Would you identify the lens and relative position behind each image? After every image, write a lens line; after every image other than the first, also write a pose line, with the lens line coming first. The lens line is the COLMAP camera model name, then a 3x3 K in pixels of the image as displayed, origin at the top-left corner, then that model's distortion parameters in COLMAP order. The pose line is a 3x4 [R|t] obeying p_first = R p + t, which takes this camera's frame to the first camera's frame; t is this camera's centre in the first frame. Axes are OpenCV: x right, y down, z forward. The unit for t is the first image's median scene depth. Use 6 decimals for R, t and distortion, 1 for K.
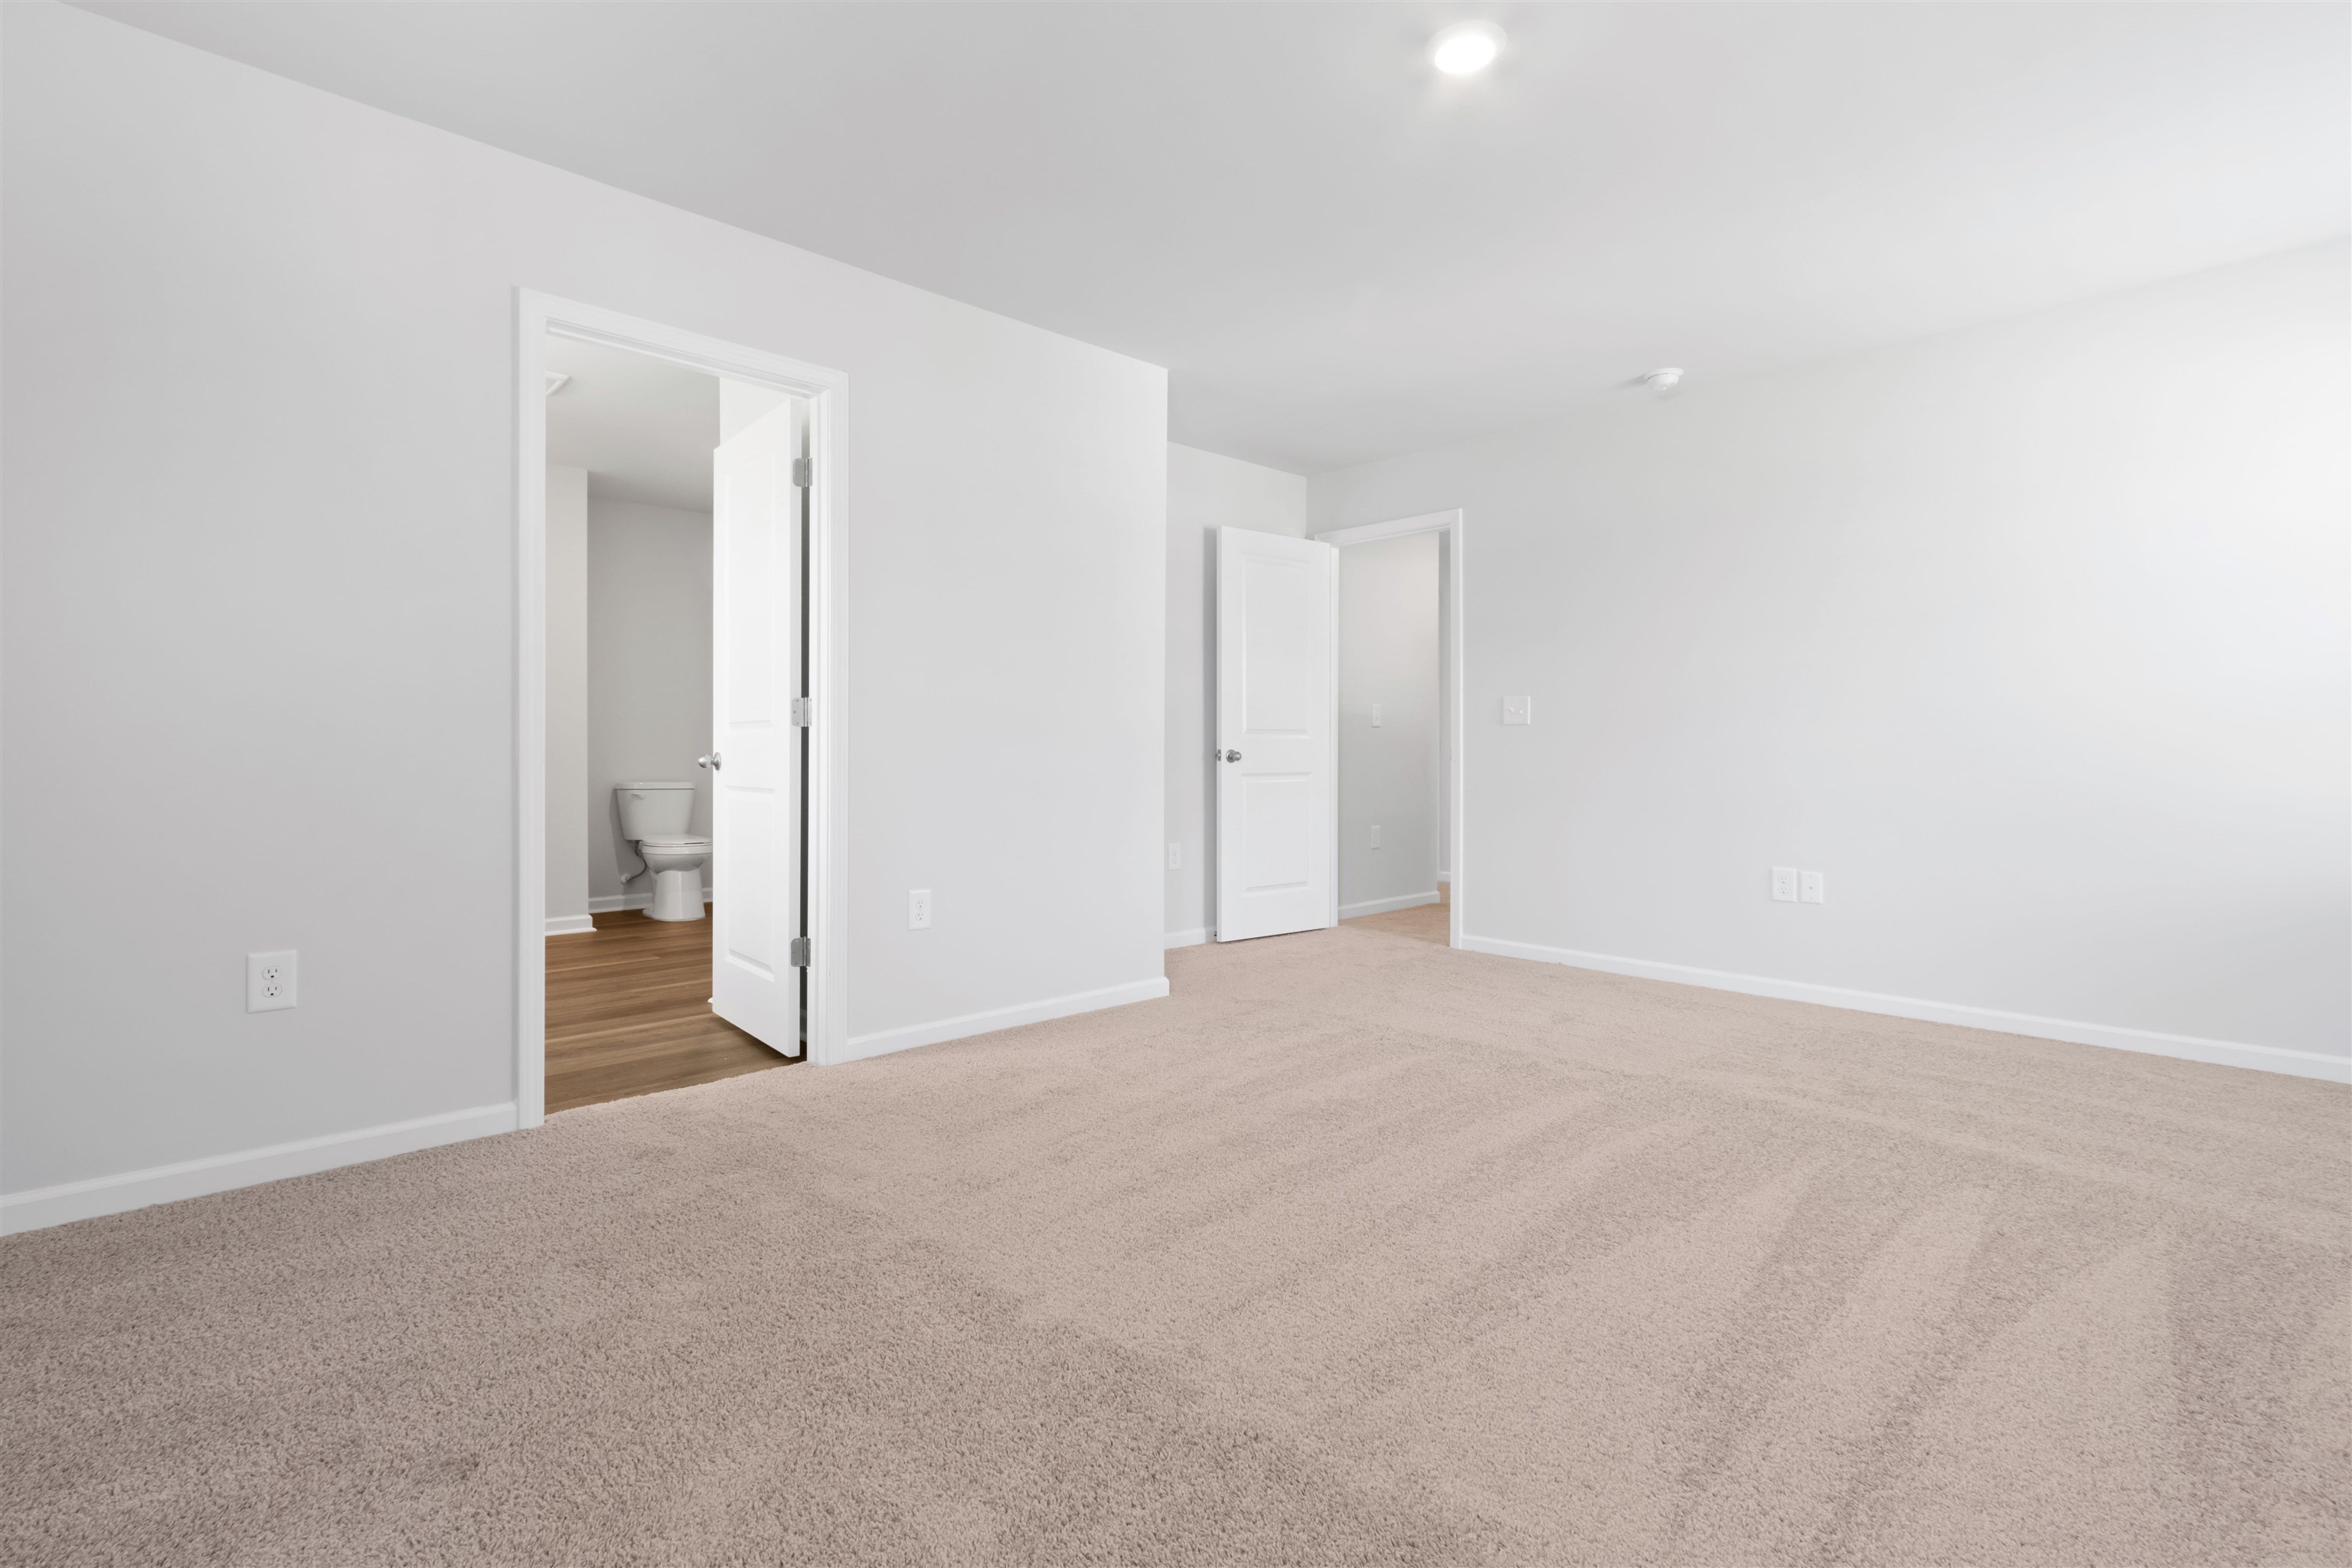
lens RADIAL K [[1105.2, 0, 1178.2], [0, 1105.2, 770.4], [0, 0, 1]] dist [-0.001233, -0.000265]
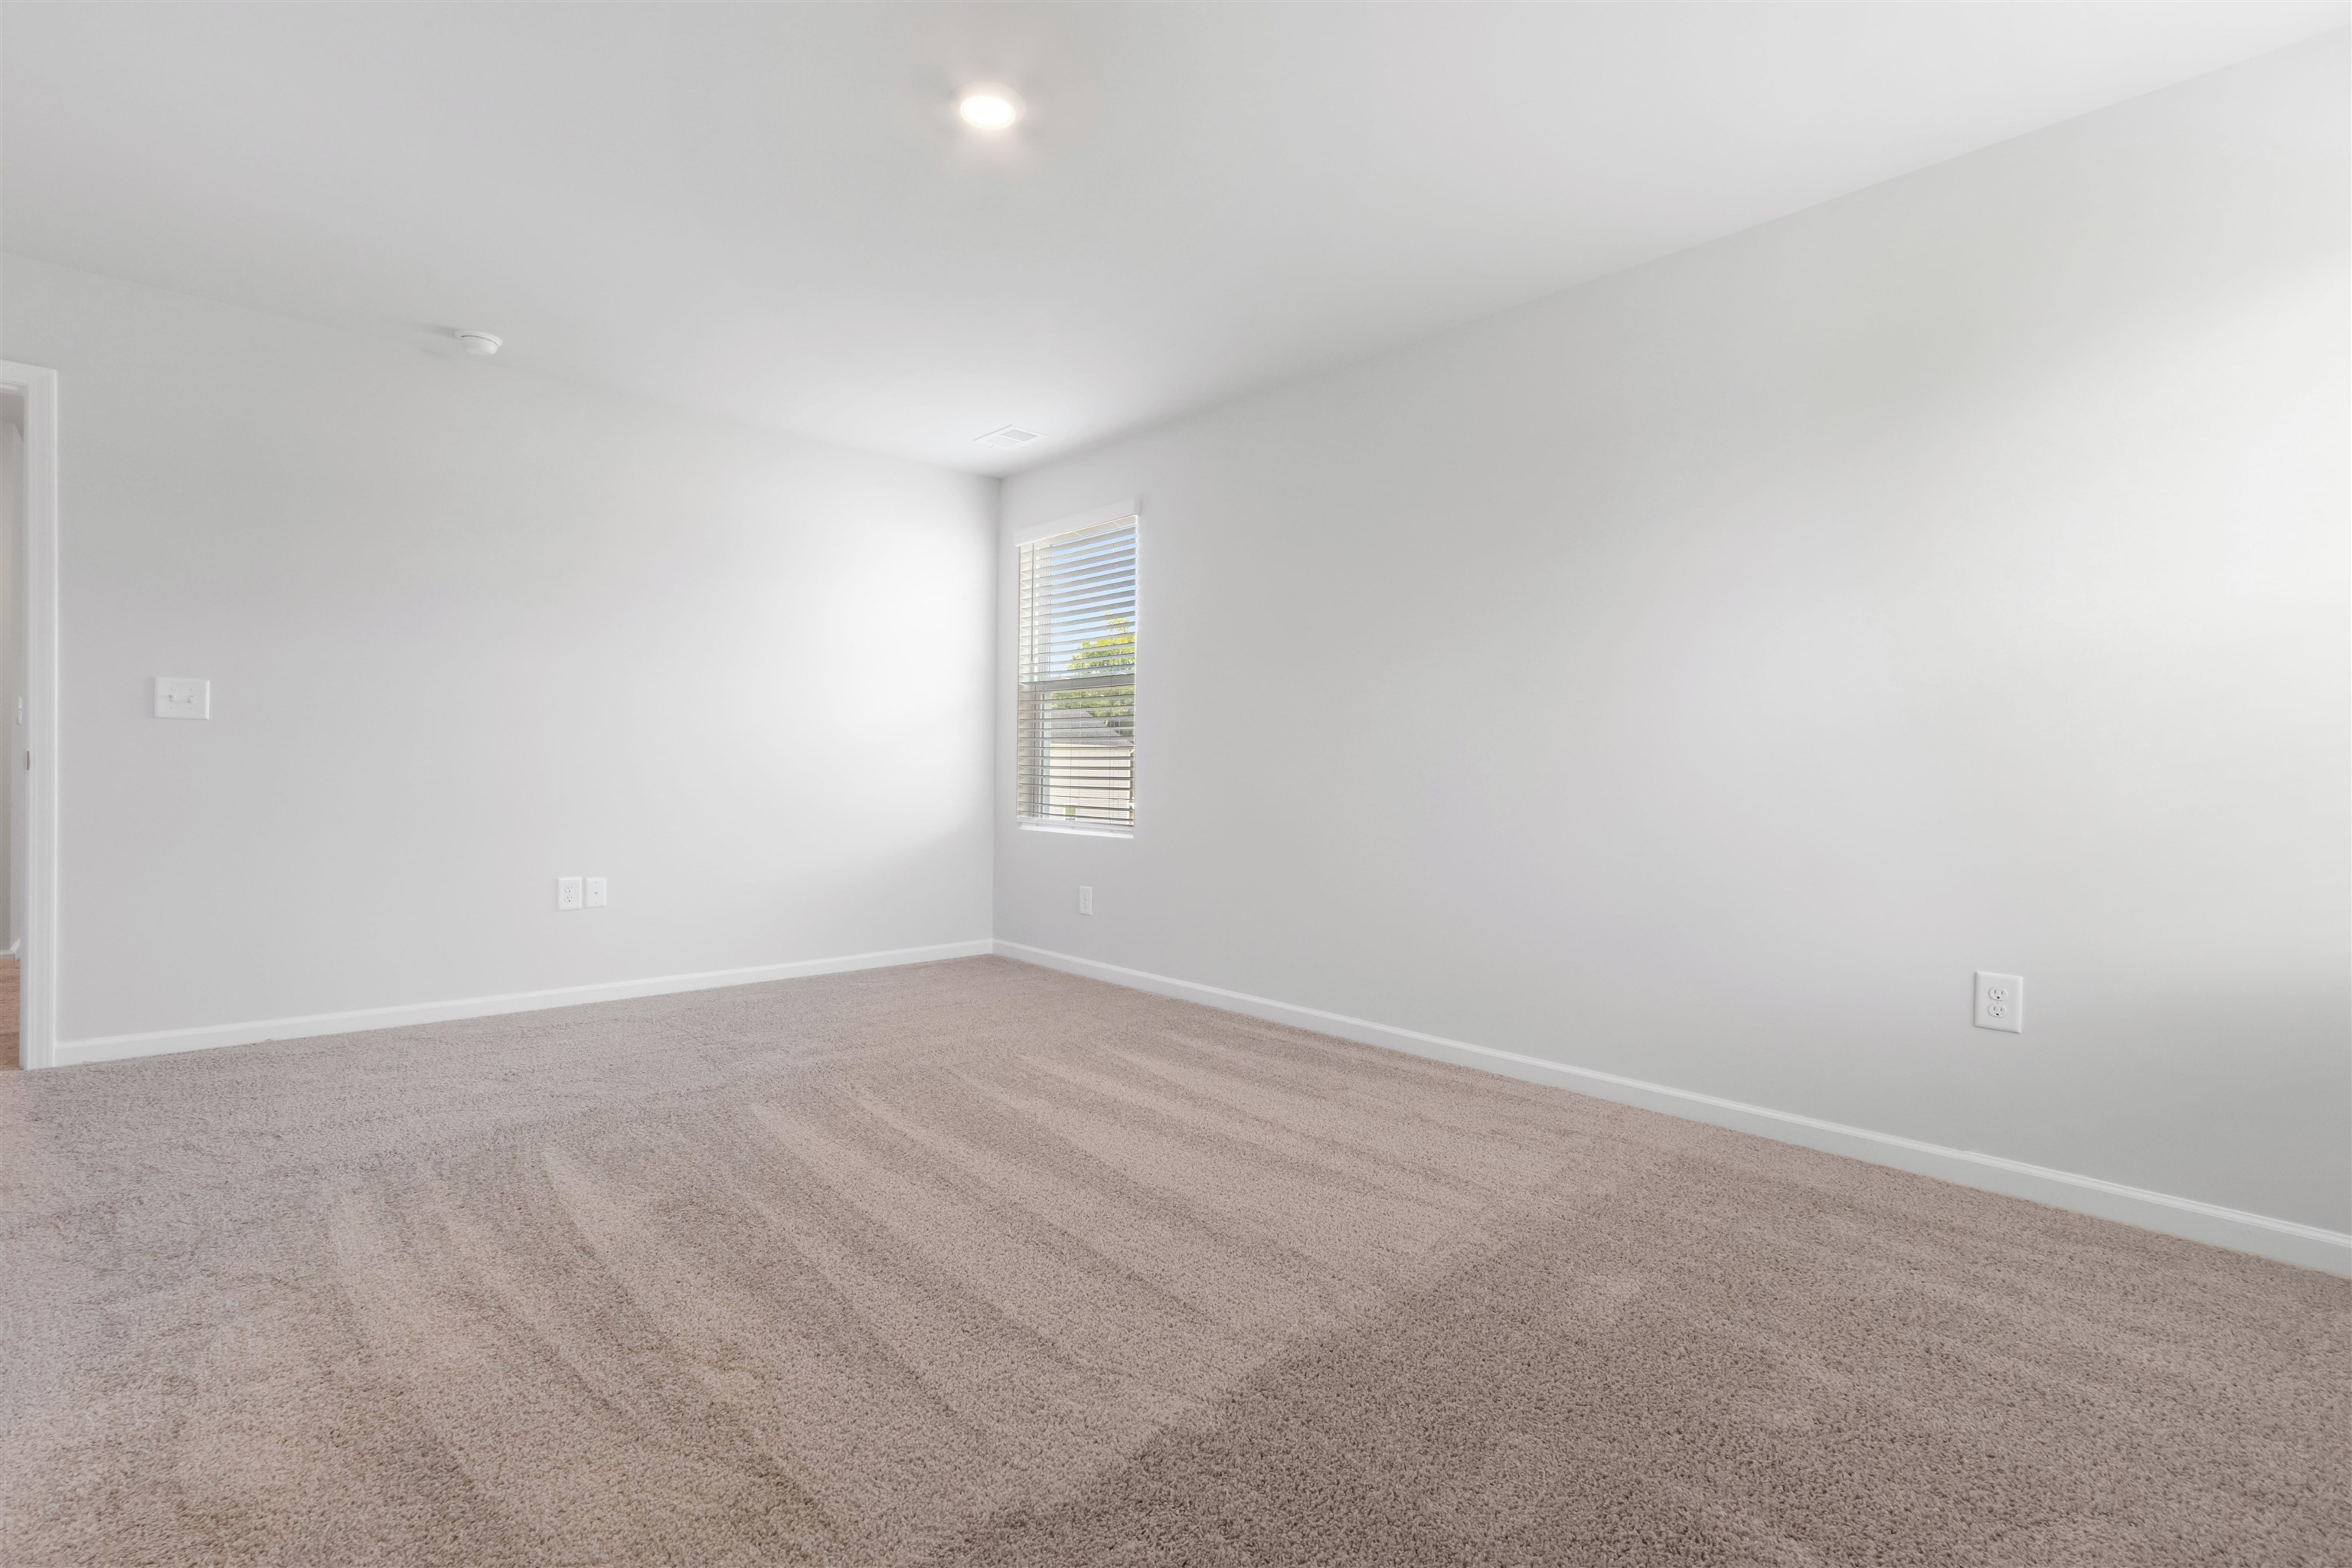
lens RADIAL K [[1050.7, 0, 1176.0], [0, 1050.7, 784.0], [0, 0, 1]] dist [-0.001816, -0.000438]
pose [[0.015897, -0.013143, 0.999787, -0.414873], [0.000524, 0.999914, 0.013136, -0.009680], [-0.999873, 0.000316, 0.015902, 0.437316]]
